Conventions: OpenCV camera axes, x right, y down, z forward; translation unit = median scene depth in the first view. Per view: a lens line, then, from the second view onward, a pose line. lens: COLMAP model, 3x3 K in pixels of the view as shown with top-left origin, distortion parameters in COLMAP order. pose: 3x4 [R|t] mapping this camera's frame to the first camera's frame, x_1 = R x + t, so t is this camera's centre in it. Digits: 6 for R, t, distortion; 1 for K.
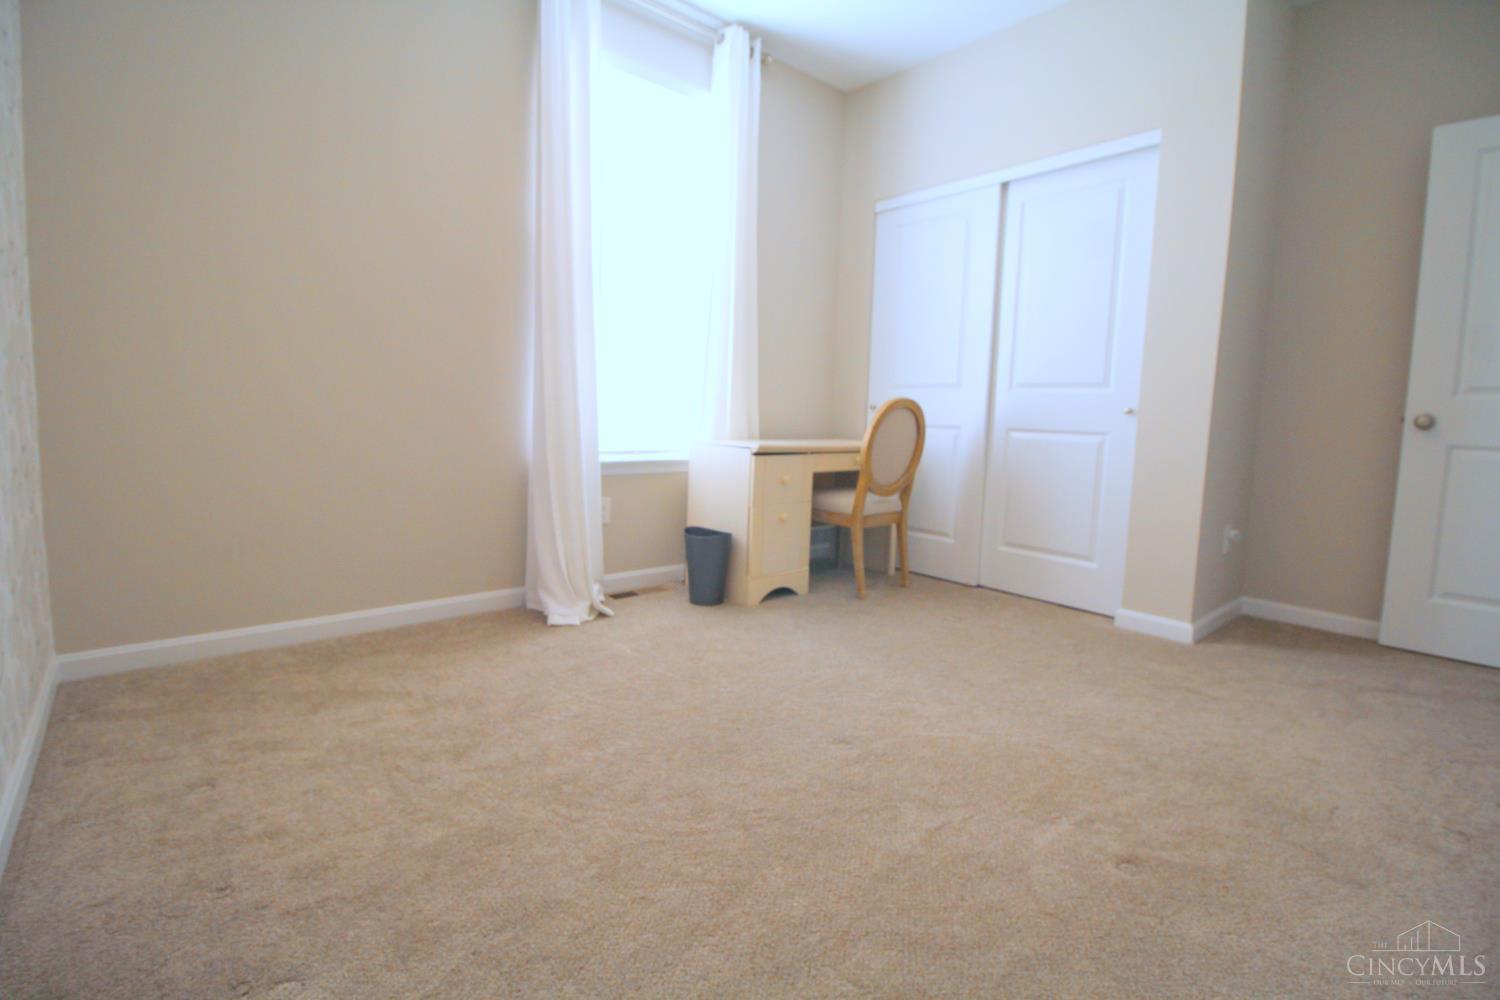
lens RADIAL K [[694.6, 0, 748.2], [0, 694.6, 494.7], [0, 0, 1]] dist [-0.000662, -0.000137]
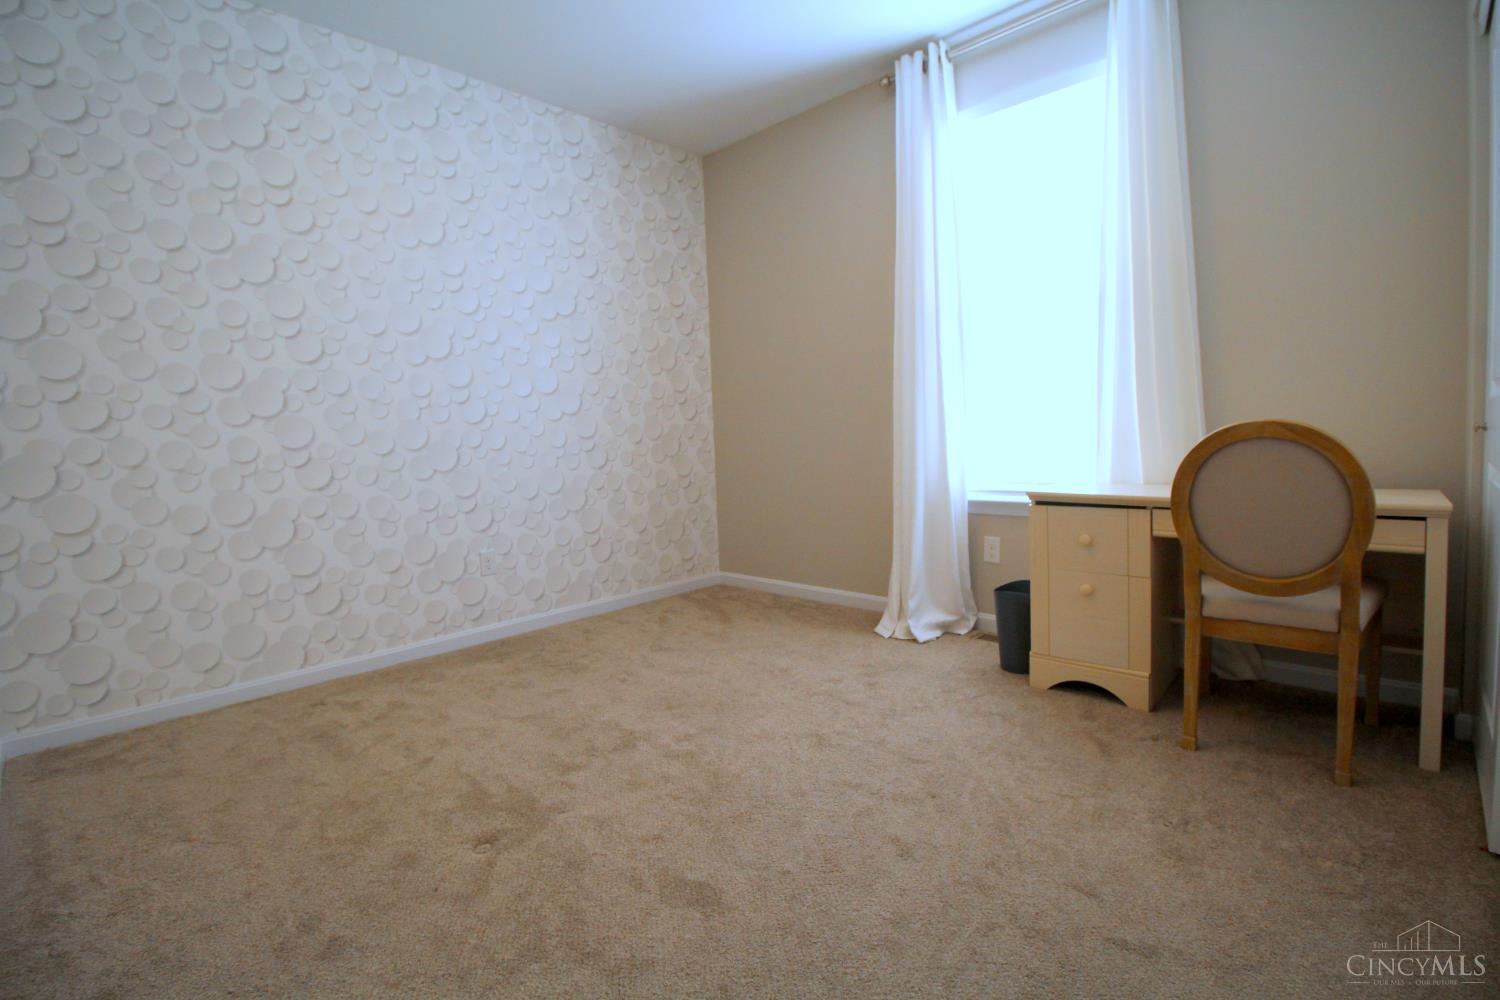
lens RADIAL K [[694.6, 0, 748.9], [0, 694.6, 495.2], [0, 0, 1]] dist [-0.000662, -0.000137]
pose [[0.098265, 0.052135, -0.993794, 0.867005], [-0.087886, 0.995180, 0.043517, -0.079035], [0.991272, 0.083065, 0.102373, 0.636377]]
